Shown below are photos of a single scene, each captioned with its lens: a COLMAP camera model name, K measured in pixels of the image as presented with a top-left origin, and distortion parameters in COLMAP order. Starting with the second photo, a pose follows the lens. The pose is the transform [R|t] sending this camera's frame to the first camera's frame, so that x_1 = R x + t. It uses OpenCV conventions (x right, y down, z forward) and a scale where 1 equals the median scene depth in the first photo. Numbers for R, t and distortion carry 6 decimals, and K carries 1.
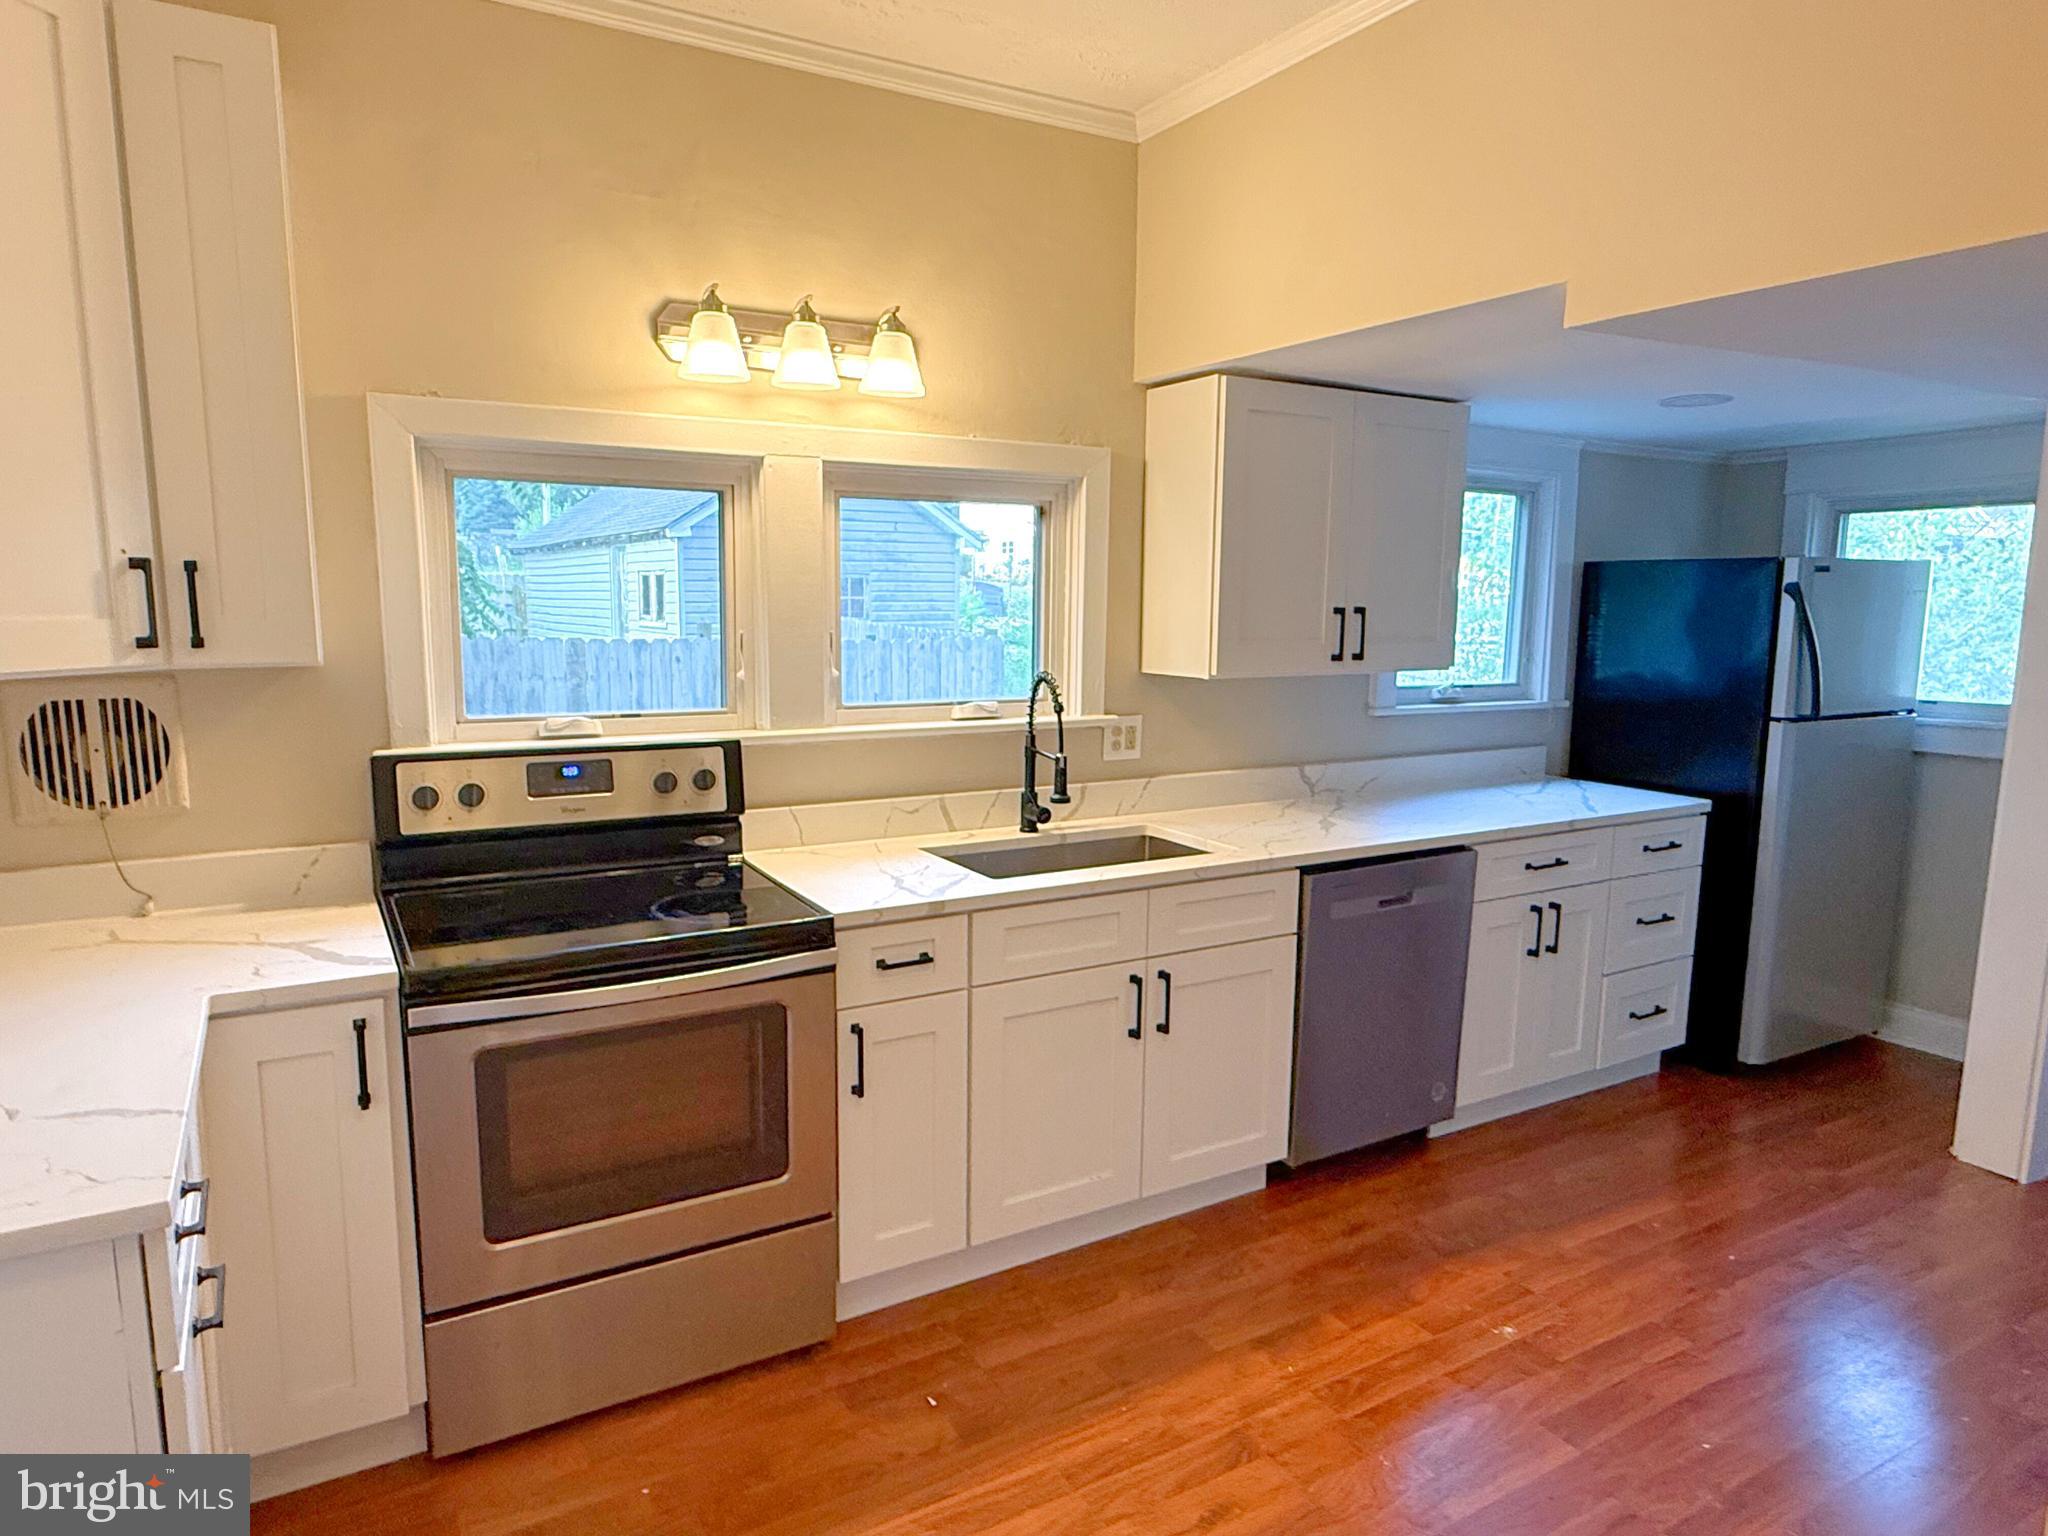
lens RADIAL K [[1255.6, 0, 1014.2], [0, 1255.6, 776.1], [0, 0, 1]] dist [0.022269, -0.001354]
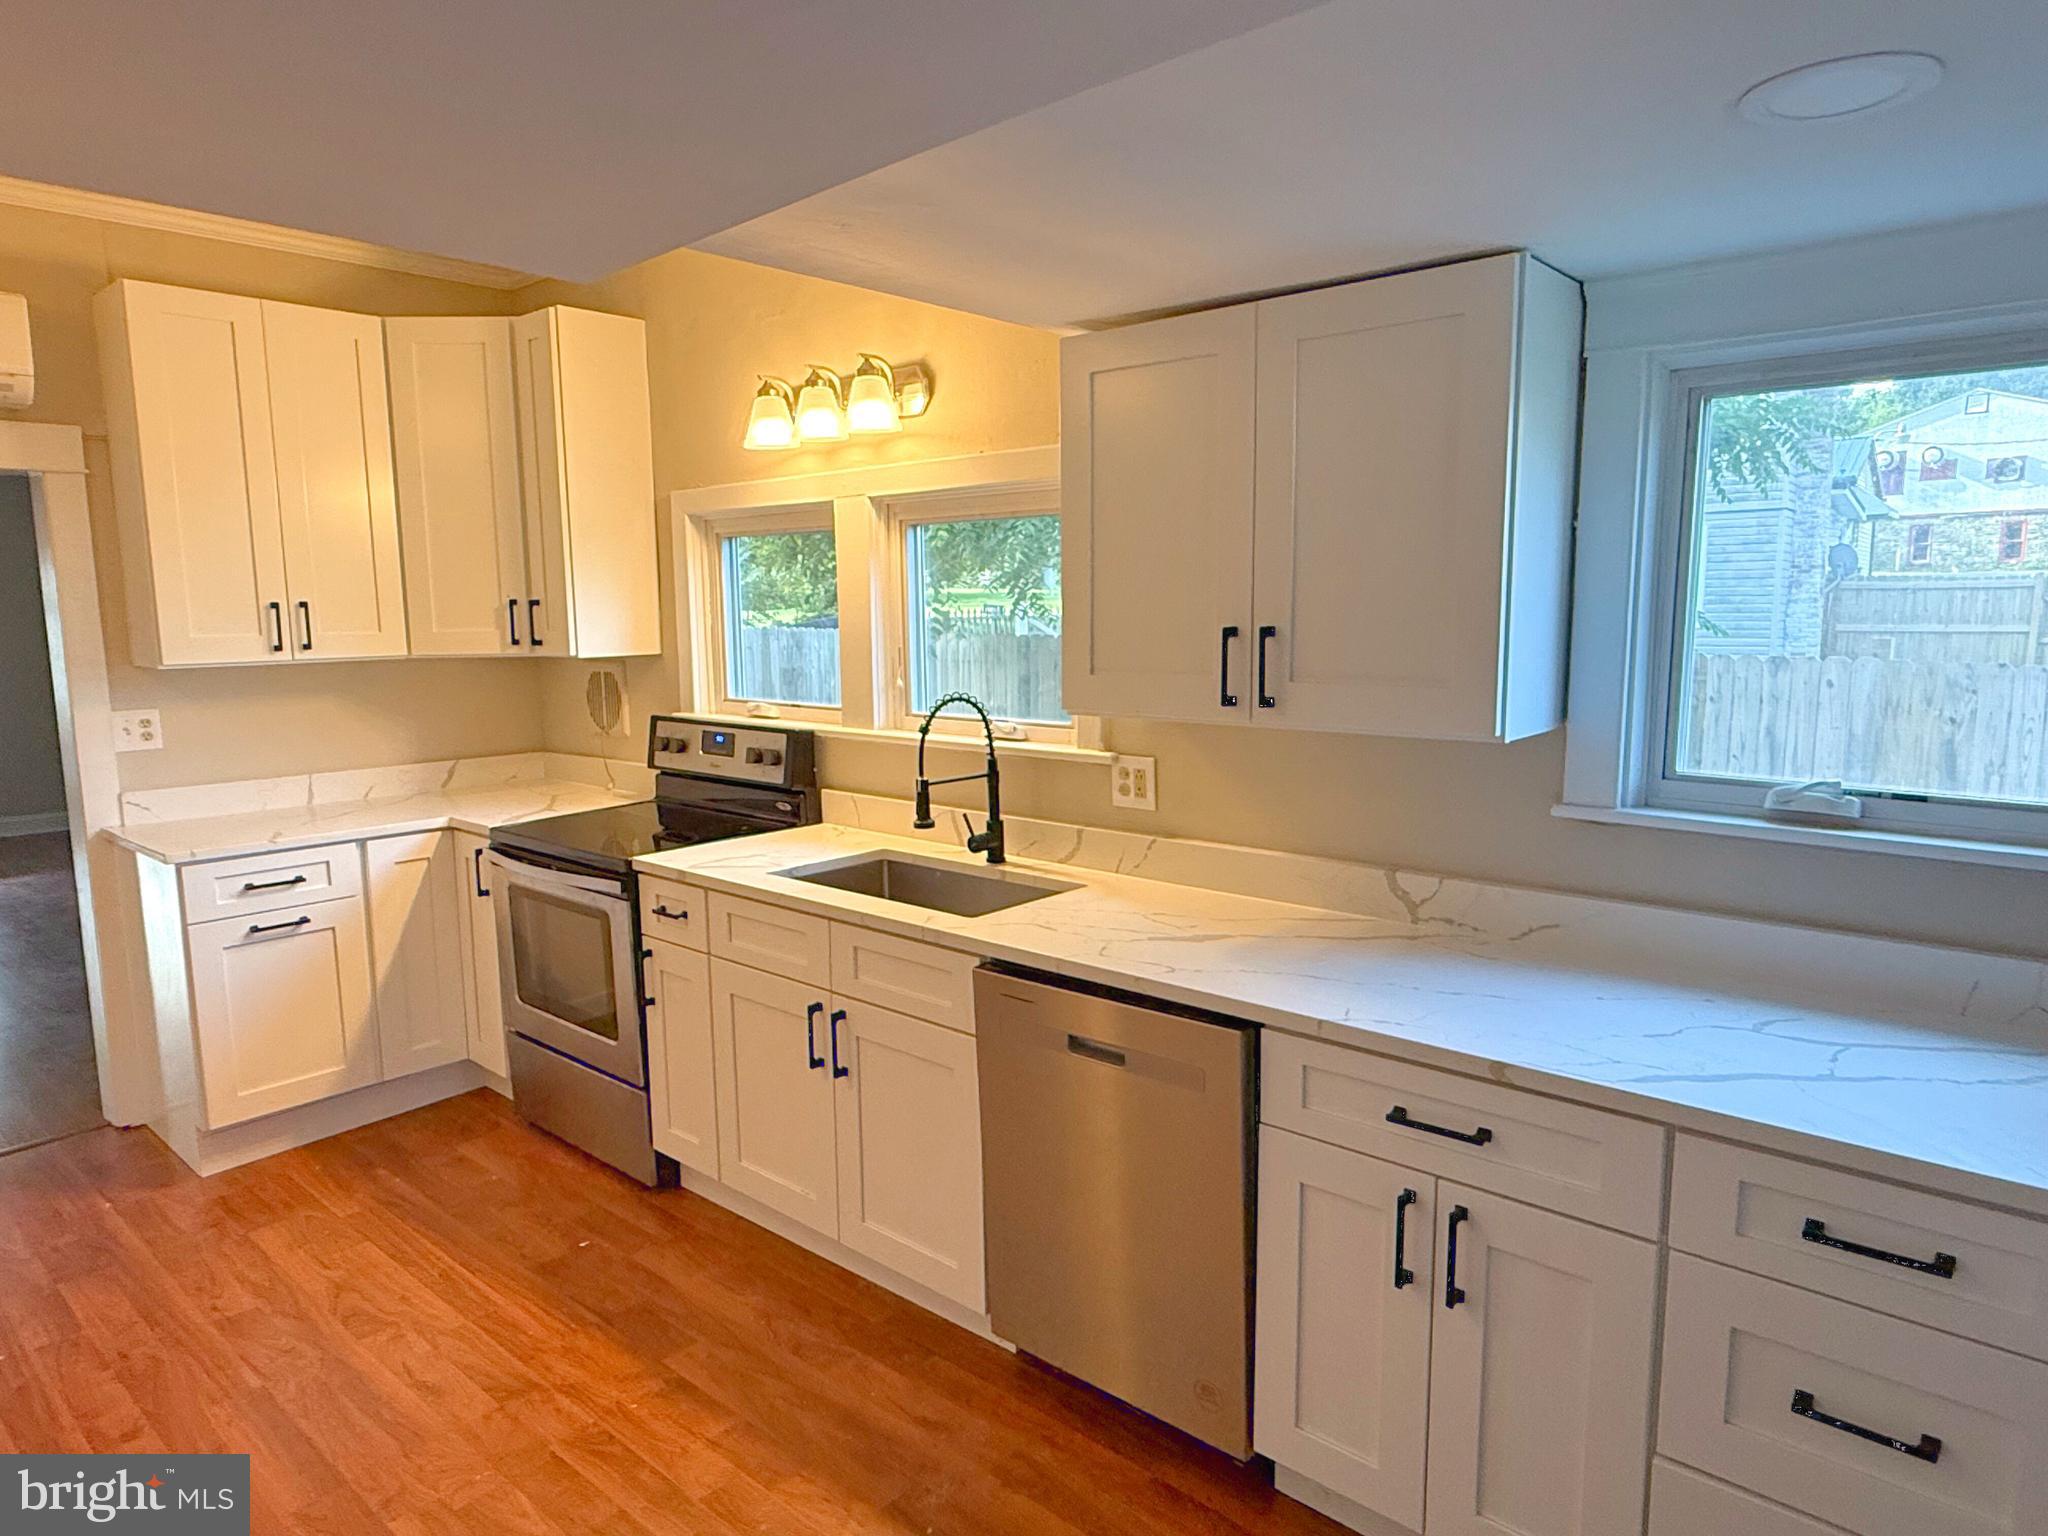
lens RADIAL K [[1255.6, 0, 1013.1], [0, 1255.6, 773.0], [0, 0, 1]] dist [0.022269, -0.001354]
pose [[0.306367, 0.116325, -0.944779, 0.994063], [-0.124986, 0.988829, 0.081219, -0.110170], [0.943672, 0.093201, 0.317484, 0.779545]]
